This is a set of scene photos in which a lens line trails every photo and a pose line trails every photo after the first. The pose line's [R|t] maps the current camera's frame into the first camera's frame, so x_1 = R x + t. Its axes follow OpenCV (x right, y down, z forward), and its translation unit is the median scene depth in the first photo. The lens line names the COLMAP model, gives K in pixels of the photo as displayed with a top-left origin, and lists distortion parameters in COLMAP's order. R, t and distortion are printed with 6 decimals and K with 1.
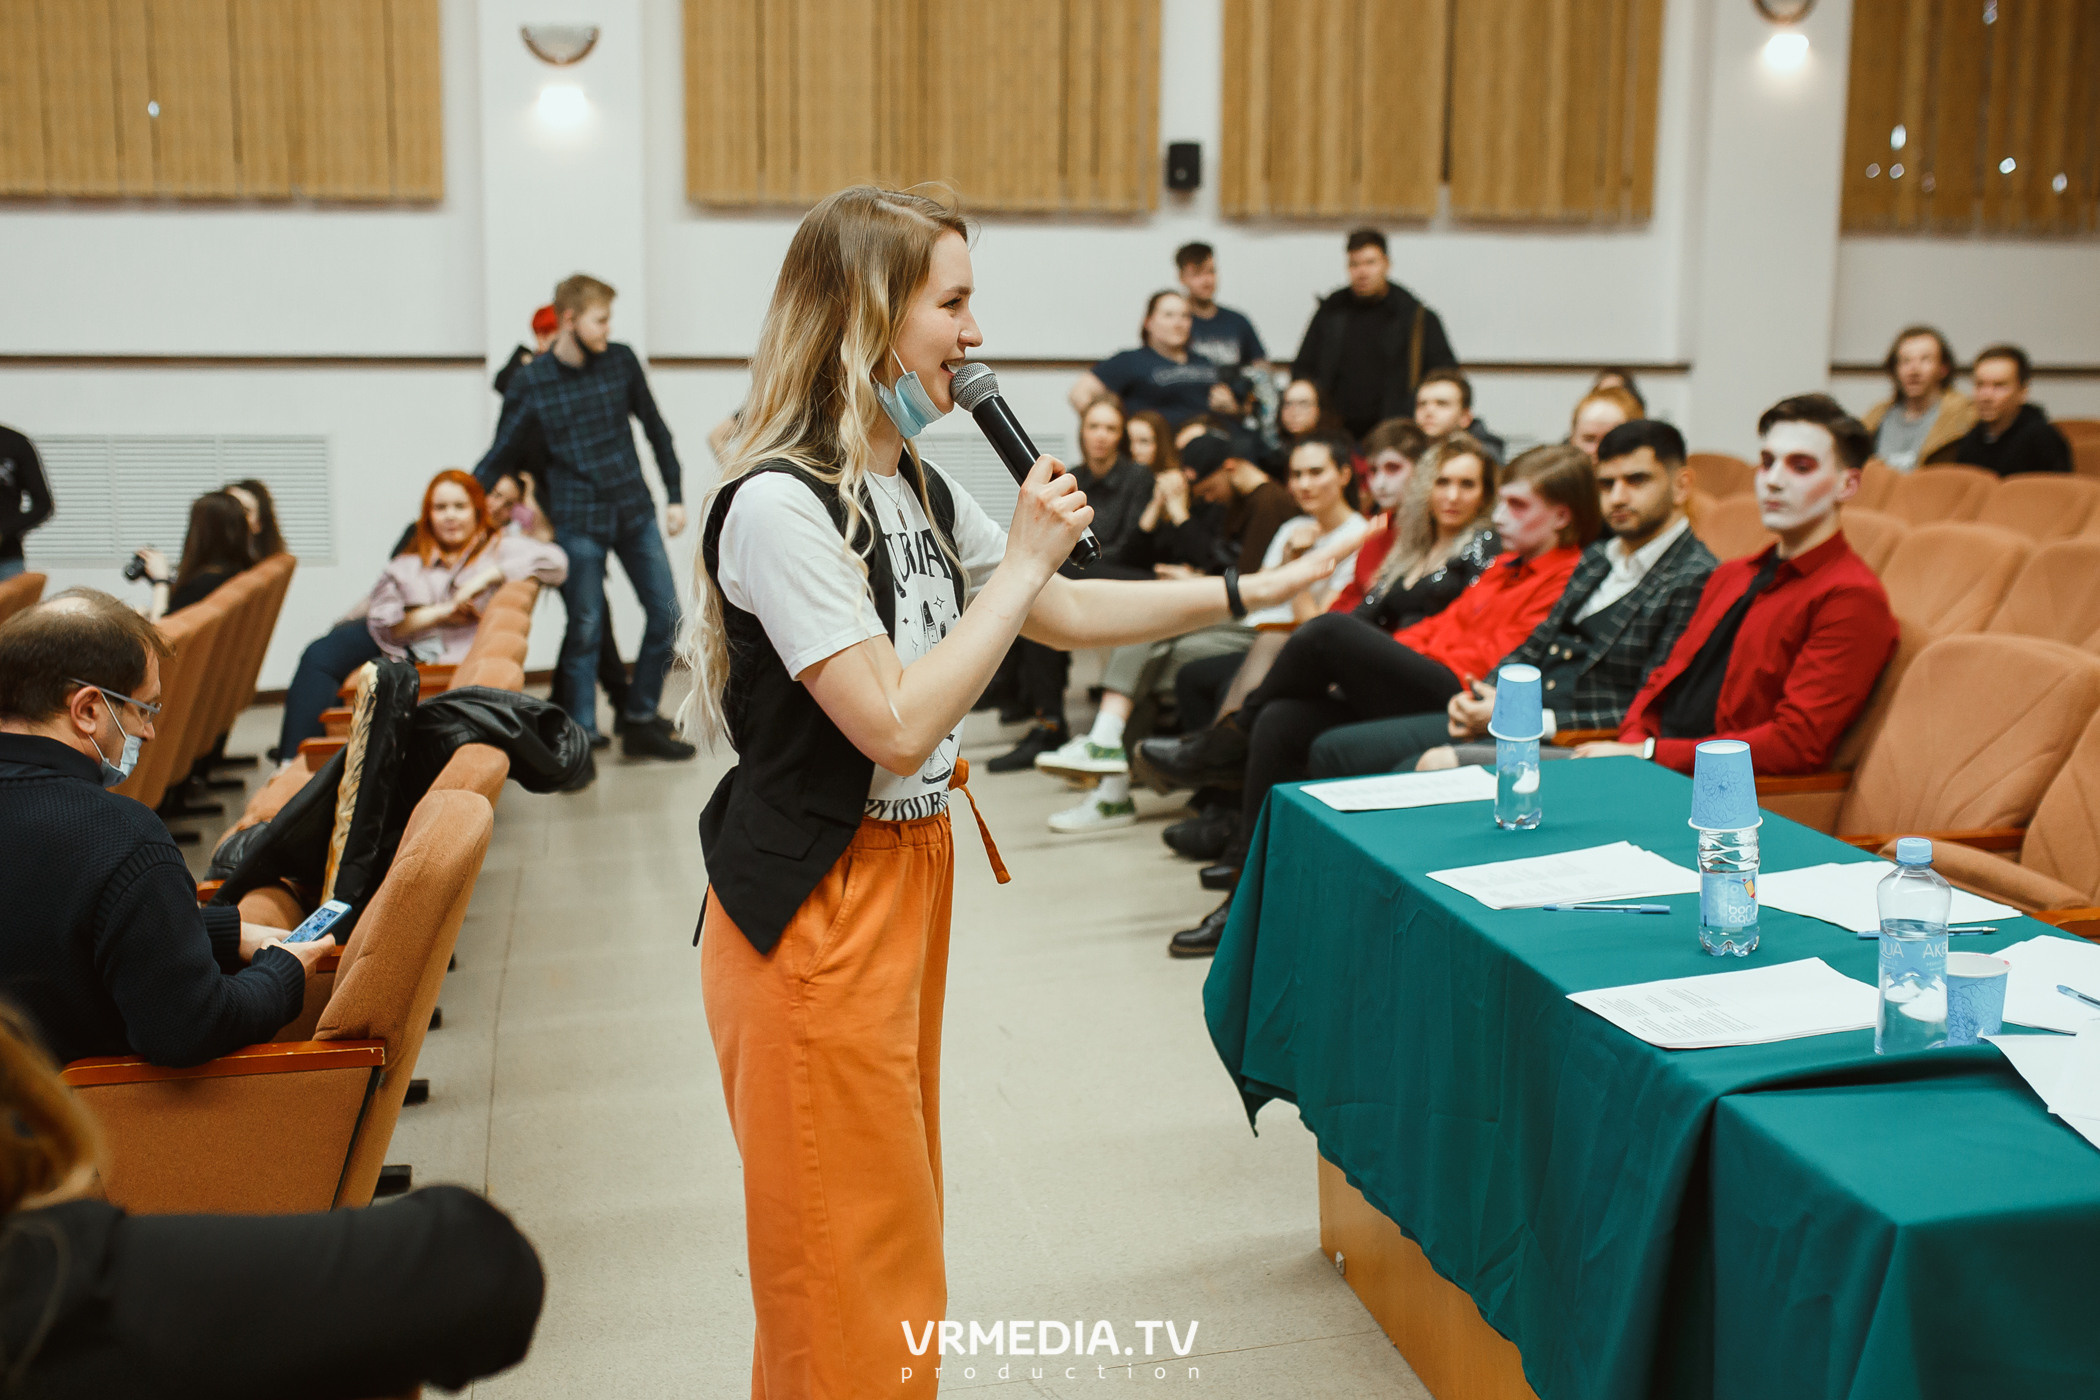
lens RADIAL K [[2244.0, 0, 1050.0], [0, 2244.0, 700.0], [0, 0, 1]] dist [-0.029946, -0.003410]
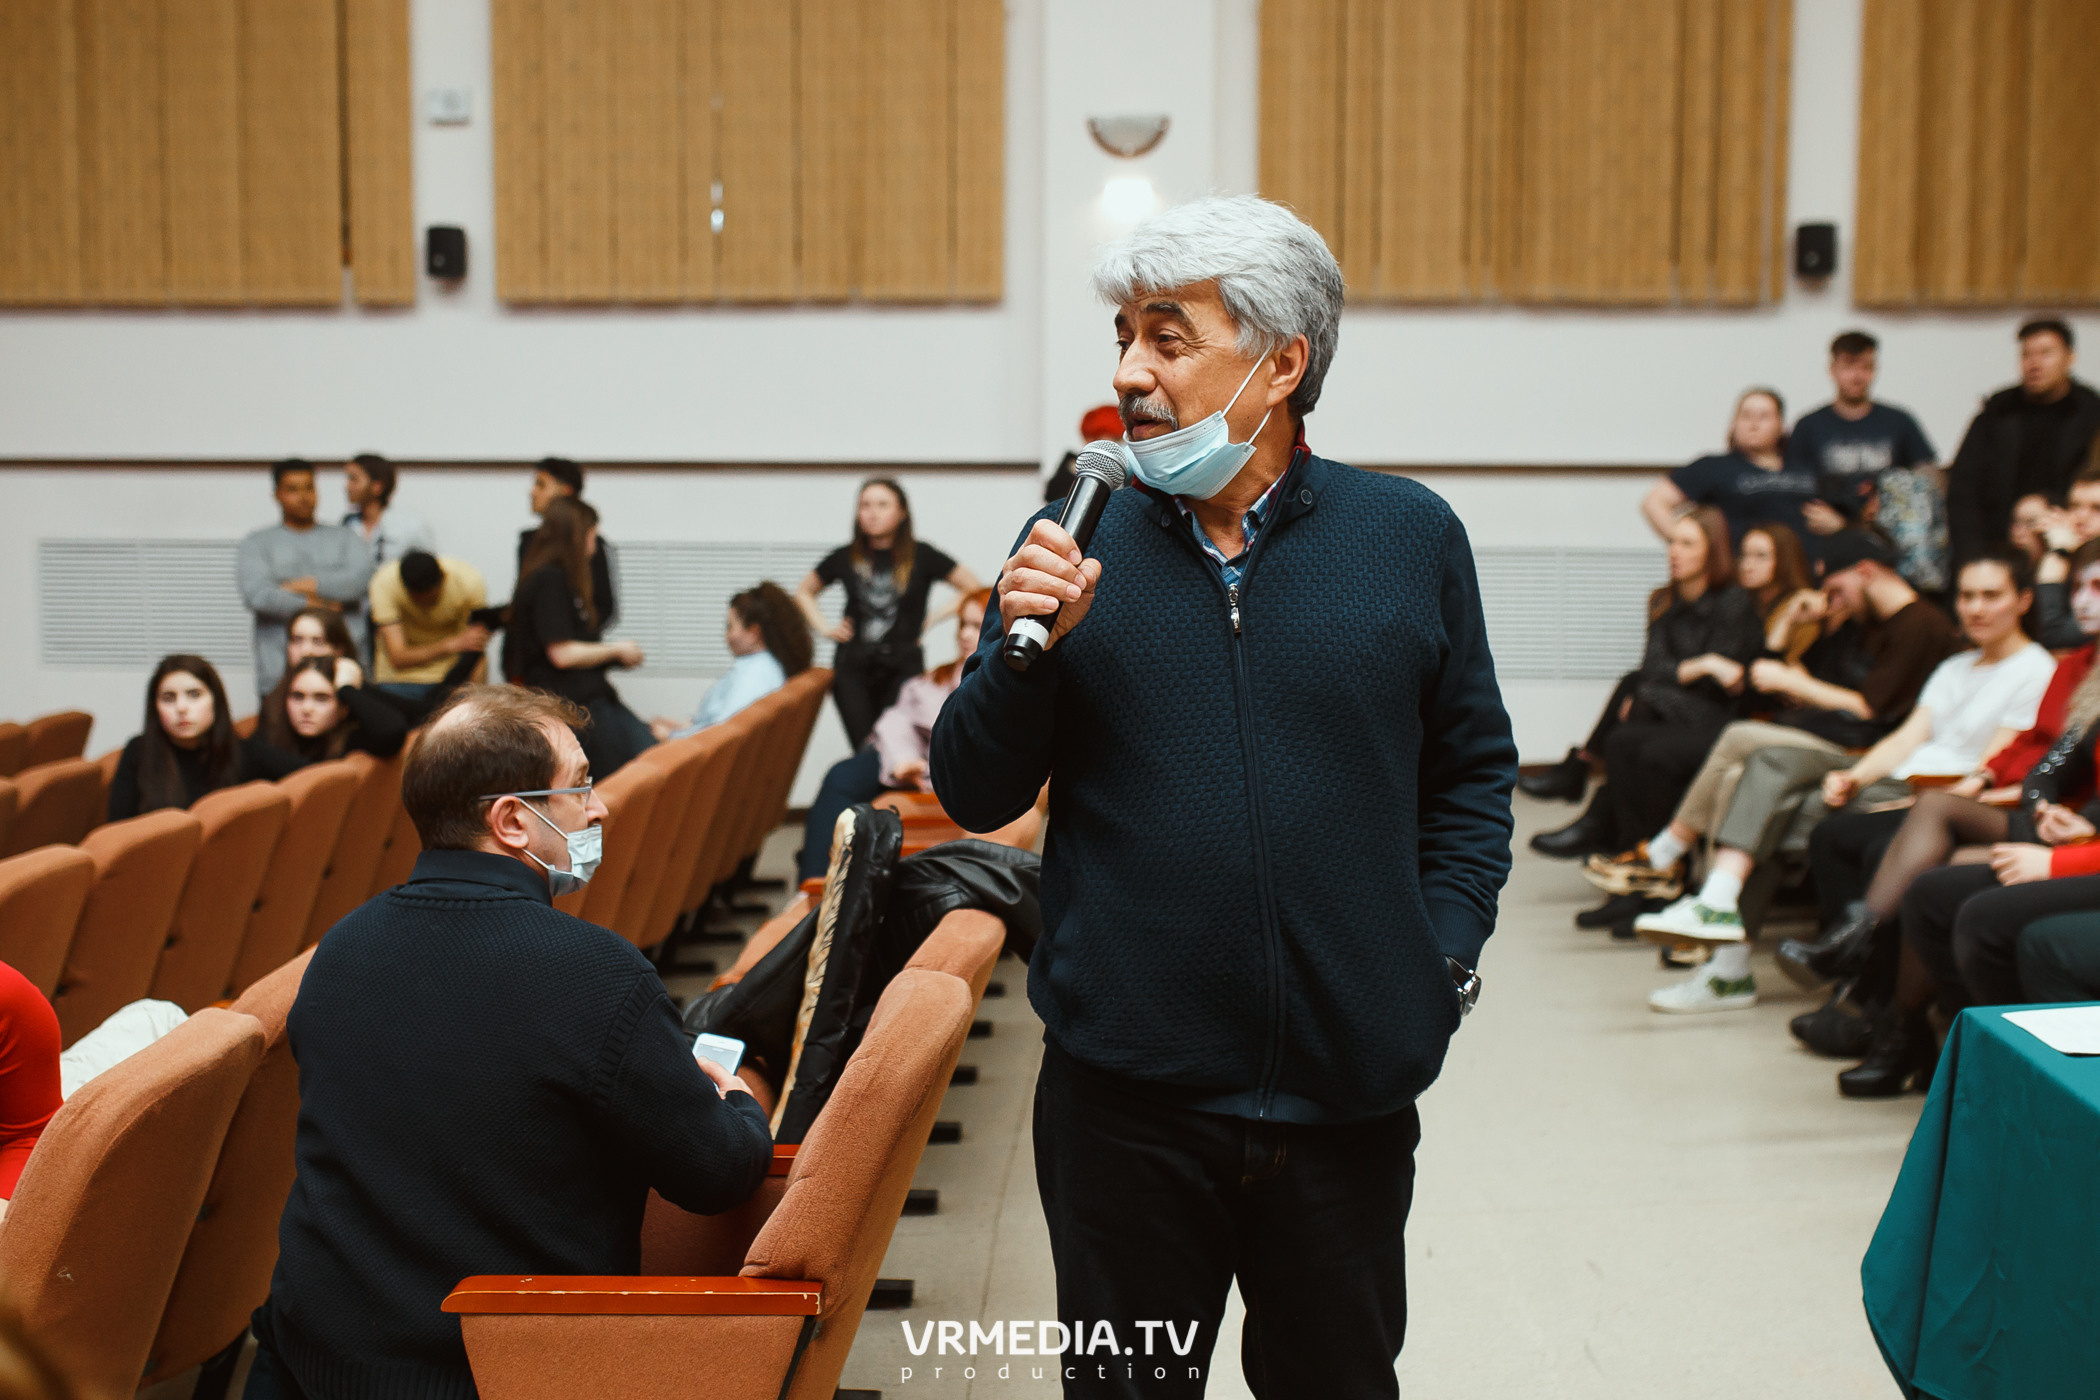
lens RADIAL K [[1949.9, 0, 1050.1], [0, 1949.9, 621.2], [0, 0, 1]] dist [-0.039628, -0.002266]
pose [[0.959103, 0.018516, -0.282451, -0.013958], [-0.039625, 0.996815, -0.069208, -0.029545], [0.280270, 0.077570, 0.956782, 0.217564]]
